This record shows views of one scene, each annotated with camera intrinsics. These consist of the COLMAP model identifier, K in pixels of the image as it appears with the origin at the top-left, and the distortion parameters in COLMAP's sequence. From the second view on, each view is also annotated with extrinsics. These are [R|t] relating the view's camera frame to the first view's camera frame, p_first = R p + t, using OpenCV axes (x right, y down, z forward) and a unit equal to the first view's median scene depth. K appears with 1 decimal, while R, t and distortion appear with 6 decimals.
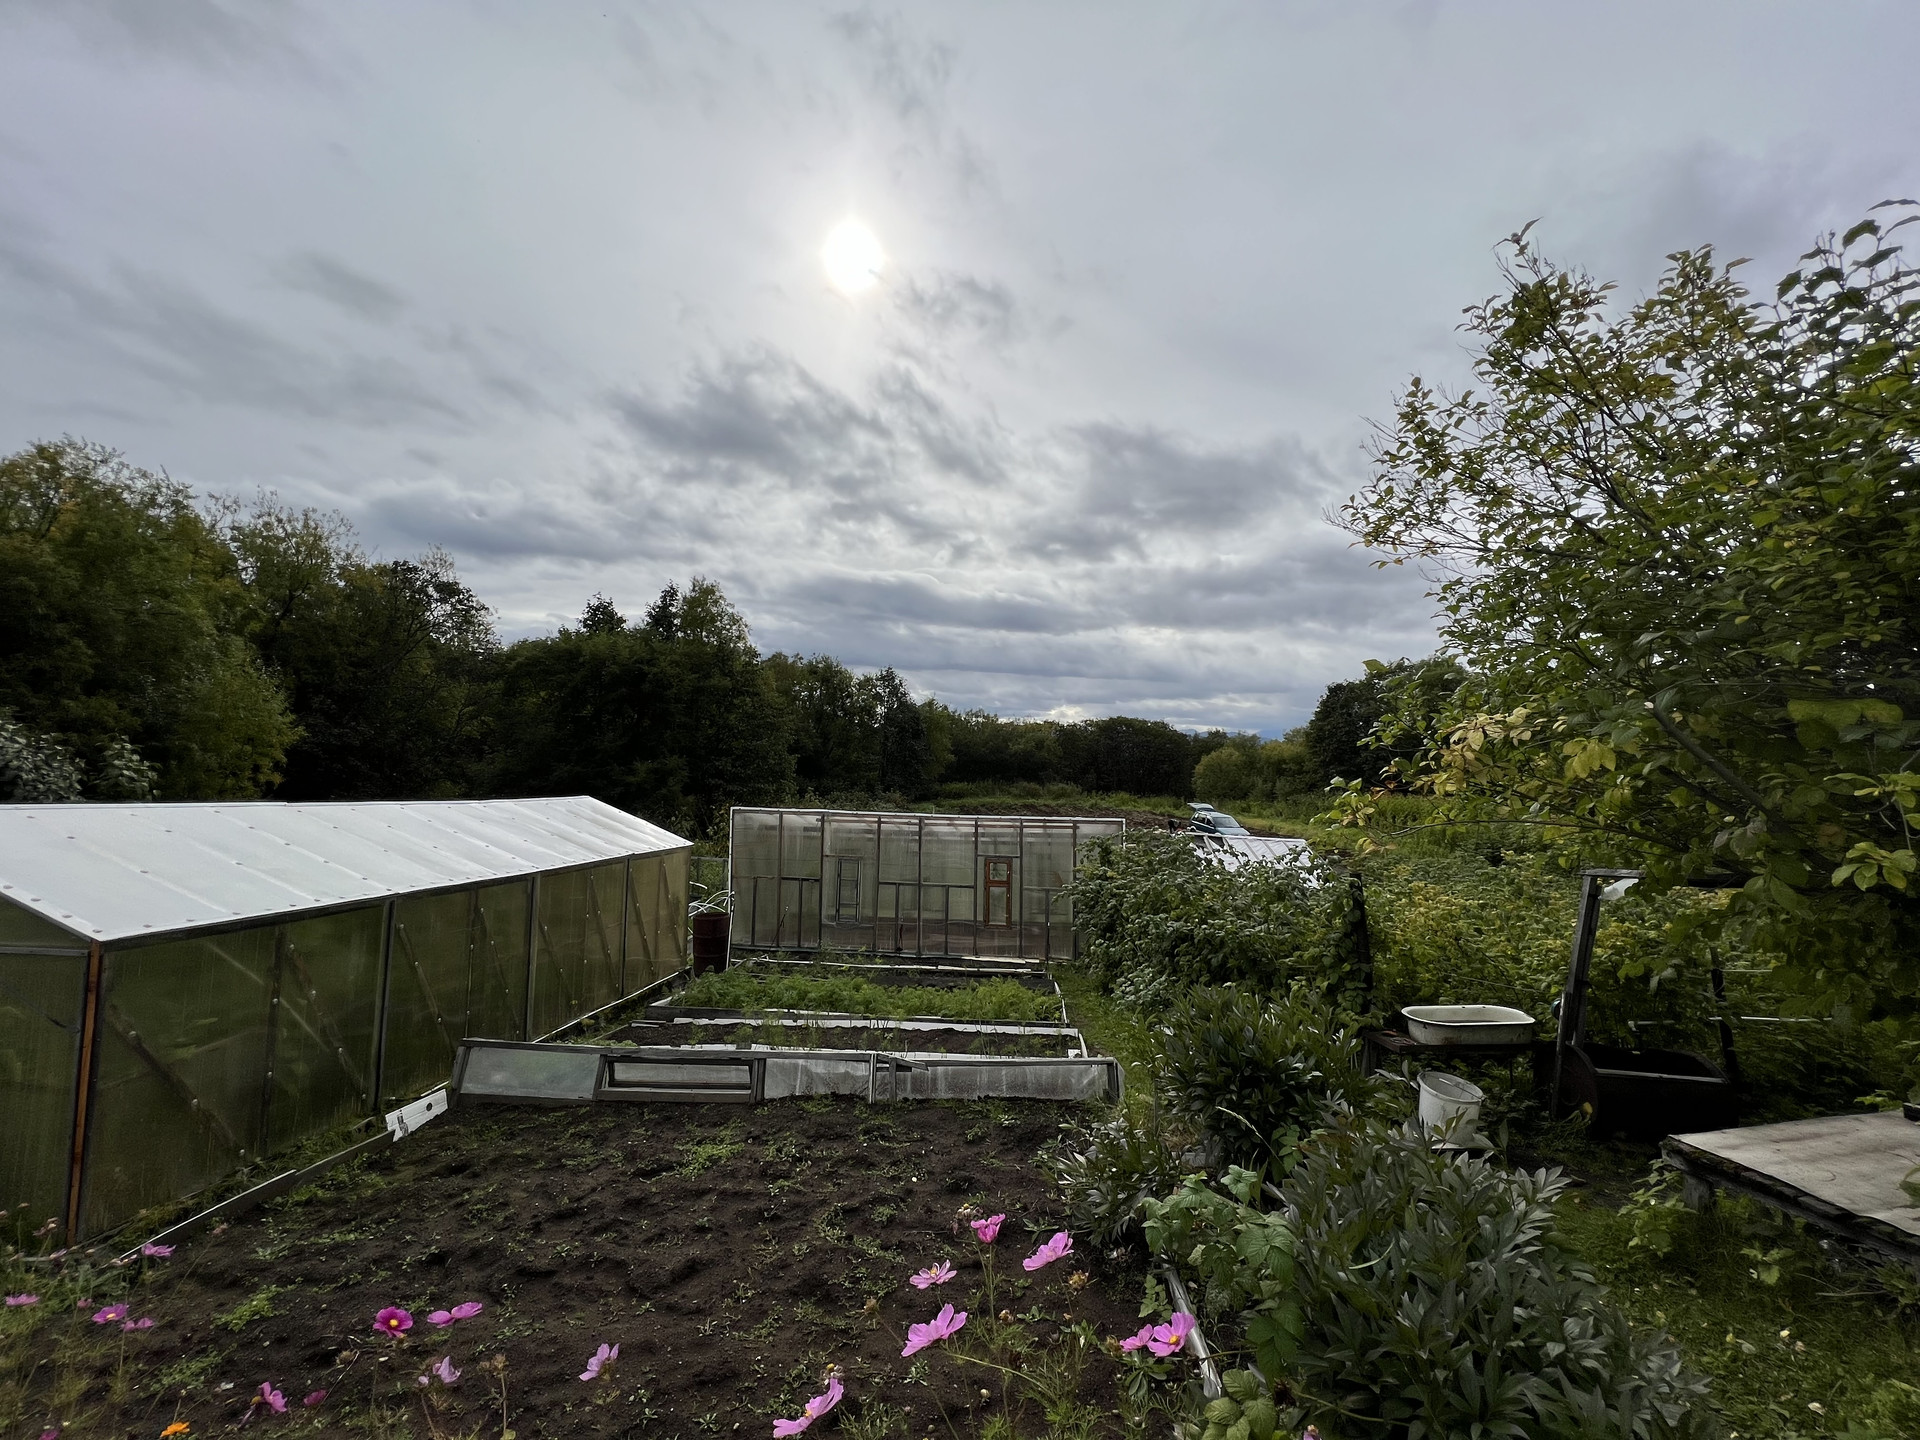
lens RADIAL K [[765.2, 0, 954.7], [0, 765.2, 722.7], [0, 0, 1]] dist [-0.000538, -0.000754]
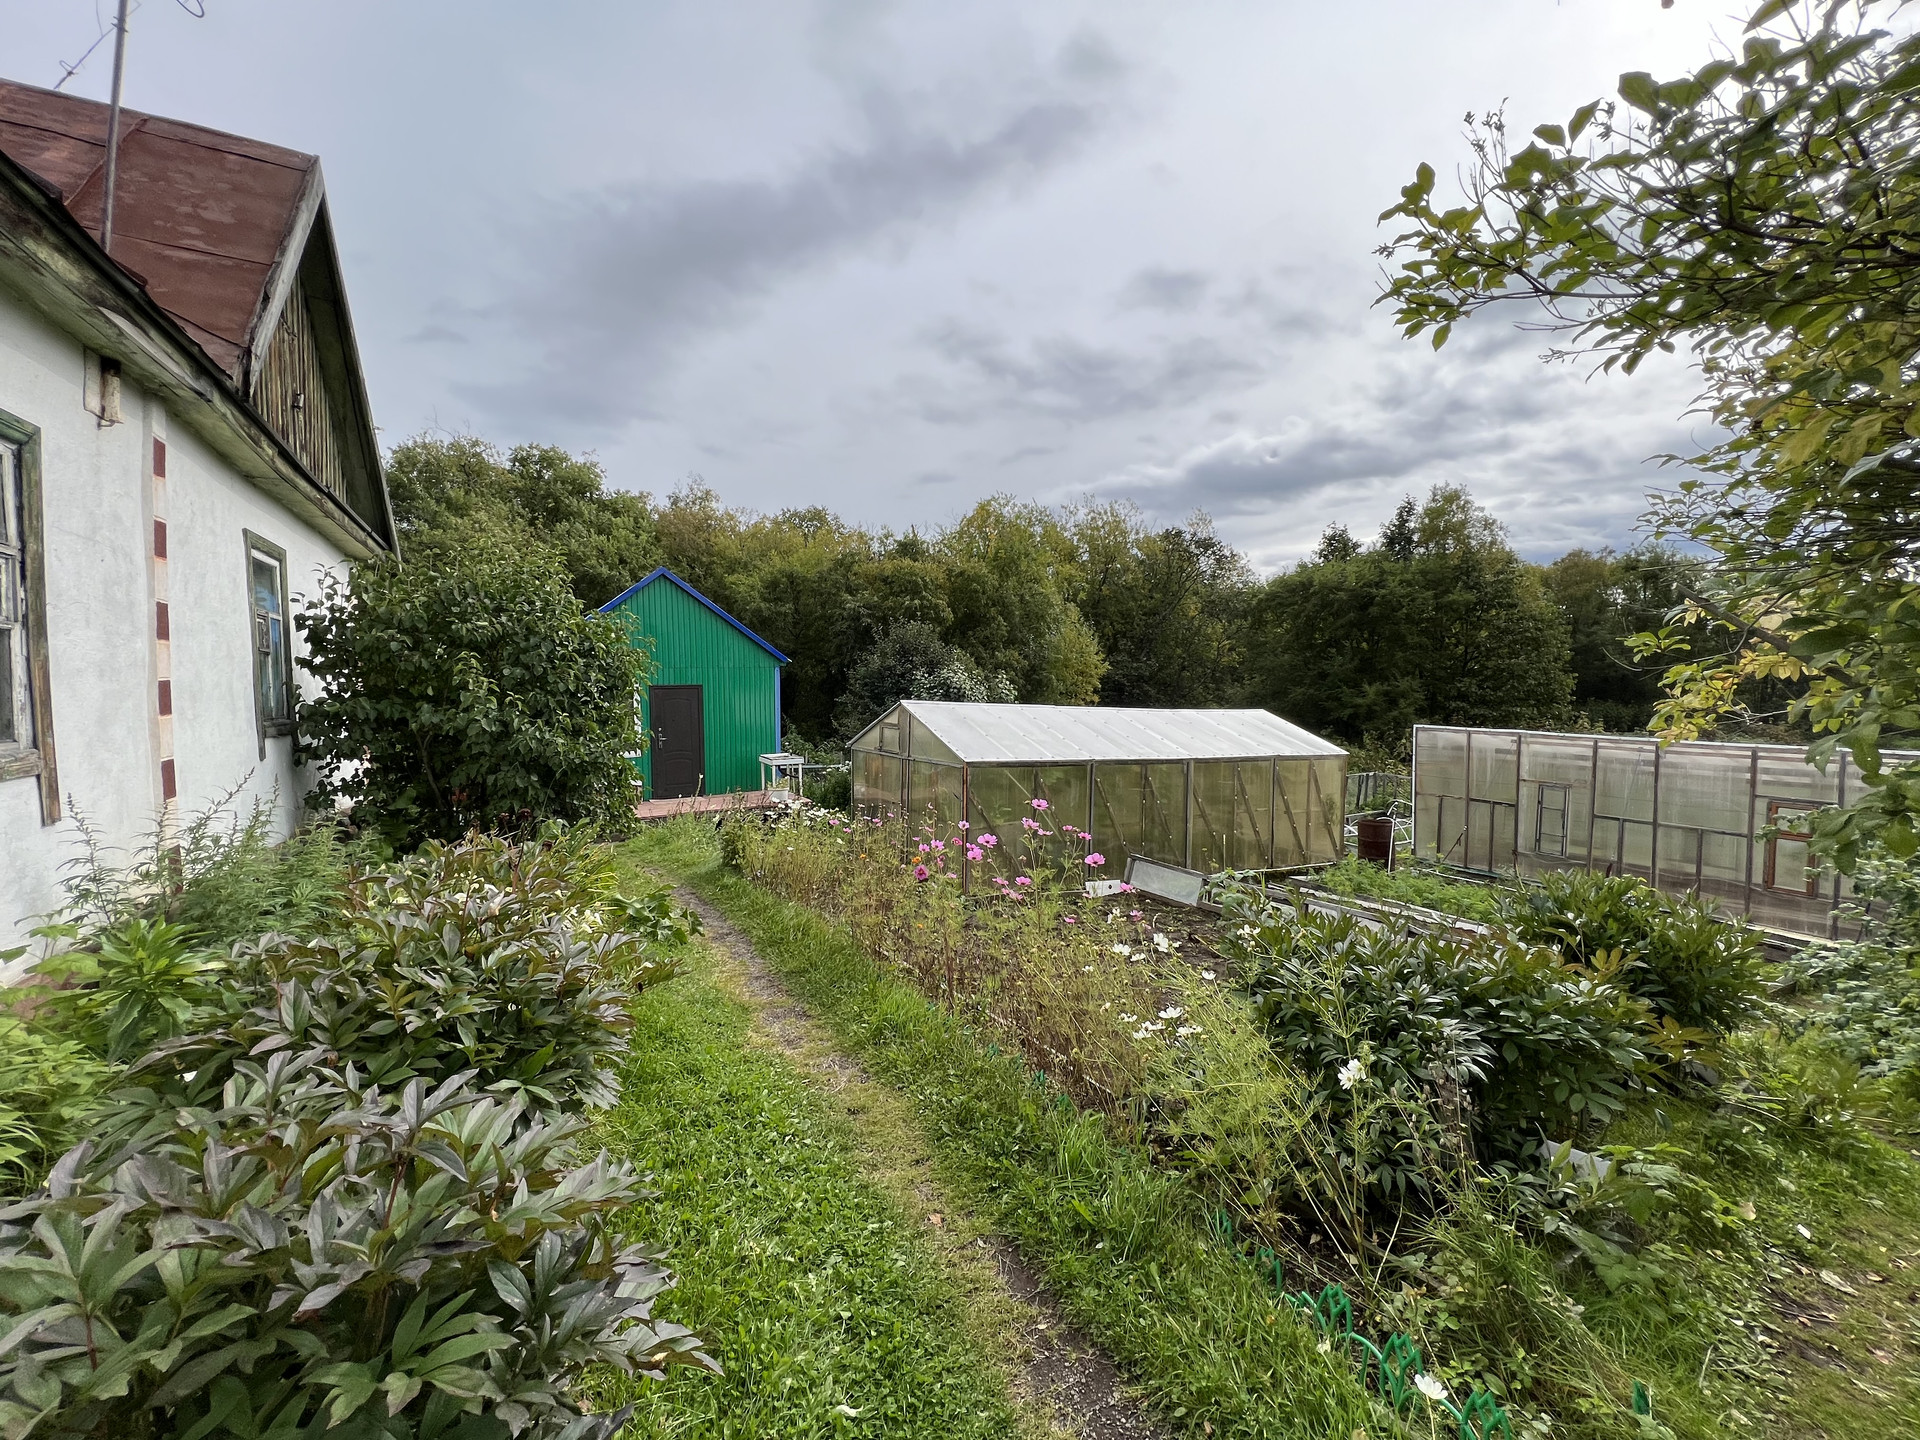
lens RADIAL K [[765.2, 0, 956.1], [0, 765.2, 734.3], [0, 0, 1]] dist [-0.000538, -0.000754]
pose [[0.577875, 0.037348, -0.815270, 0.159925], [0.052597, 0.995171, 0.082871, 0.006154], [0.814429, -0.090769, 0.573120, -0.066502]]
